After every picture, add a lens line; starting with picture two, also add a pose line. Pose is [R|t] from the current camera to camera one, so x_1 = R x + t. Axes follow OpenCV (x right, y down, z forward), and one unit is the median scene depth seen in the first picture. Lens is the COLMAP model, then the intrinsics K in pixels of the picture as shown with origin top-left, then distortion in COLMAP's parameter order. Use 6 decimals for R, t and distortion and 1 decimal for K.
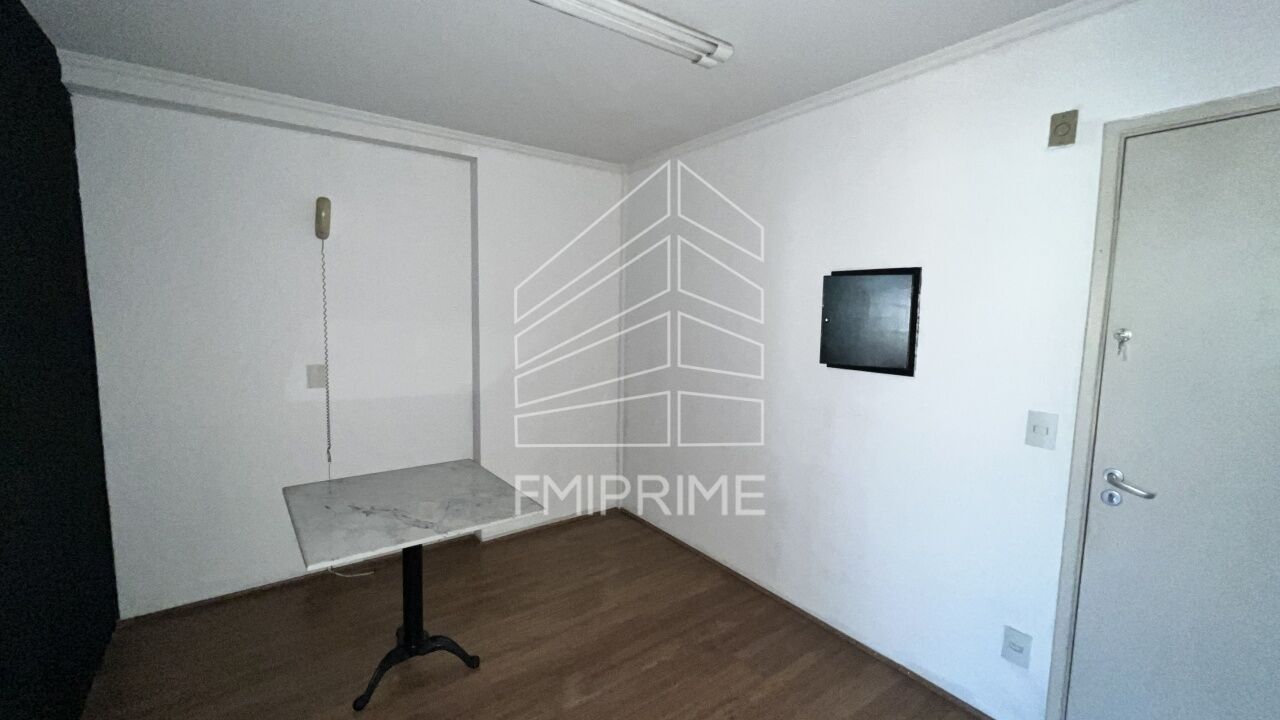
lens RADIAL K [[522.1, 0, 638.9], [0, 522.1, 357.2], [0, 0, 1]] dist [-0.001625, -0.000162]
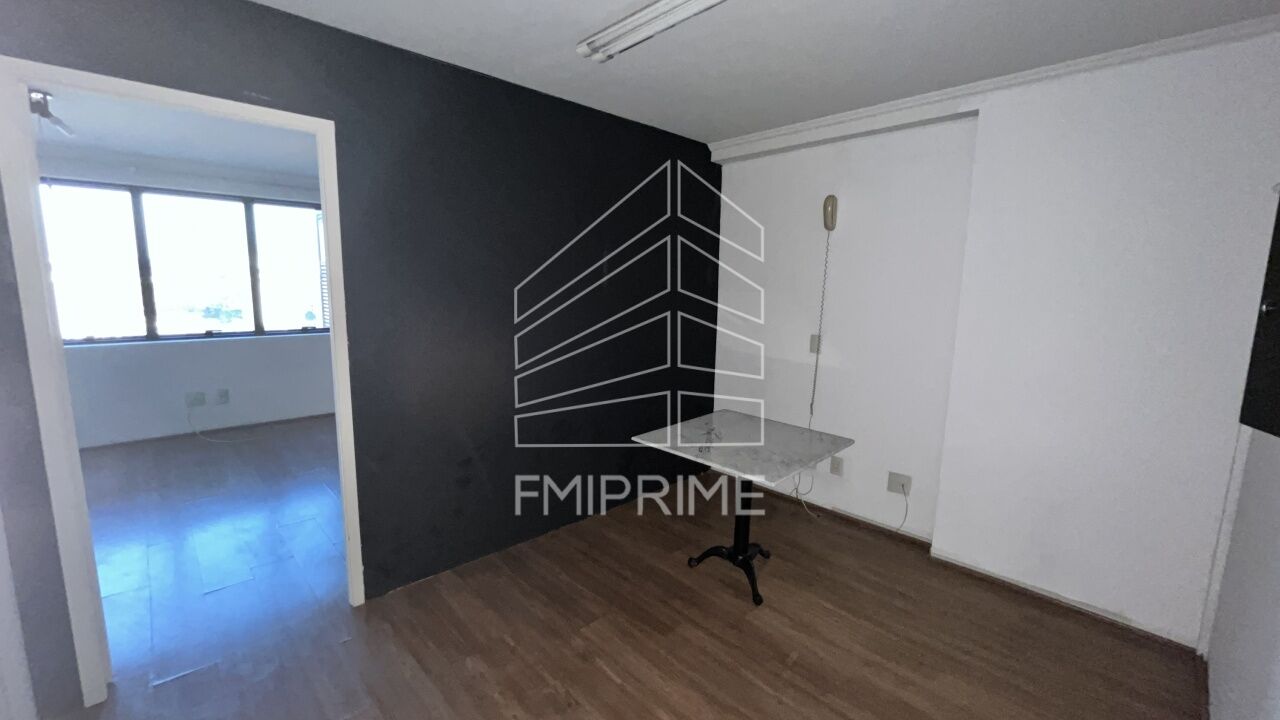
lens RADIAL K [[522.1, 0, 638.9], [0, 522.1, 357.2], [0, 0, 1]] dist [-0.001625, -0.000162]
pose [[0.122380, 0.127081, -0.984314, 0.564858], [-0.113150, 0.987089, 0.113372, -0.025515], [0.986012, 0.097501, 0.135179, 0.438487]]
